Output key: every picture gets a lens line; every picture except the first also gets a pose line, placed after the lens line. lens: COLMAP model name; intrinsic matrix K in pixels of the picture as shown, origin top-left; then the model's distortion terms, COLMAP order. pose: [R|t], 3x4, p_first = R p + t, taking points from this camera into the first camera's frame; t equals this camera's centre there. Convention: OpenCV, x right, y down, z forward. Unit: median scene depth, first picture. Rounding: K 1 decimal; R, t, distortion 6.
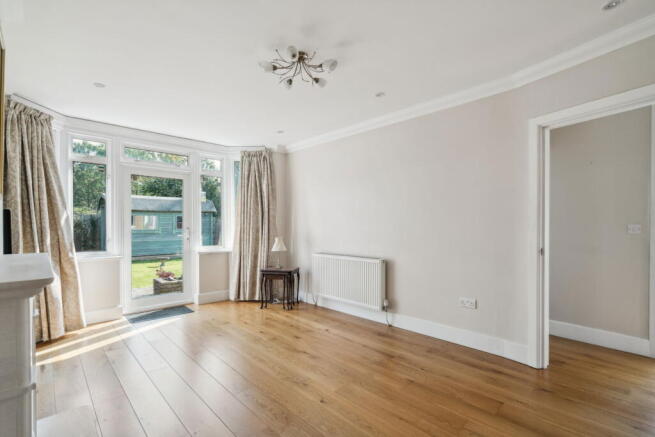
lens RADIAL K [[302.6, 0, 328.2], [0, 302.6, 224.0], [0, 0, 1]] dist [0.001110, 0.000285]
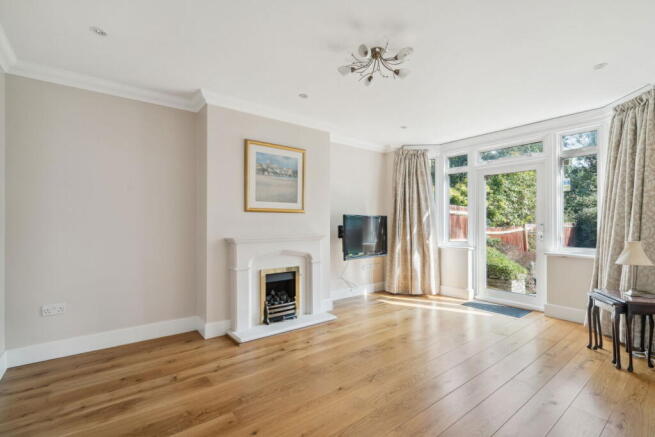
lens RADIAL K [[302.6, 0, 327.0], [0, 302.6, 222.6], [0, 0, 1]] dist [0.001110, 0.000285]
pose [[-0.103144, 0.004356, -0.994657, 0.518744], [0.009065, 0.999953, 0.003439, -0.000337], [0.994625, -0.008662, -0.103179, 0.533109]]
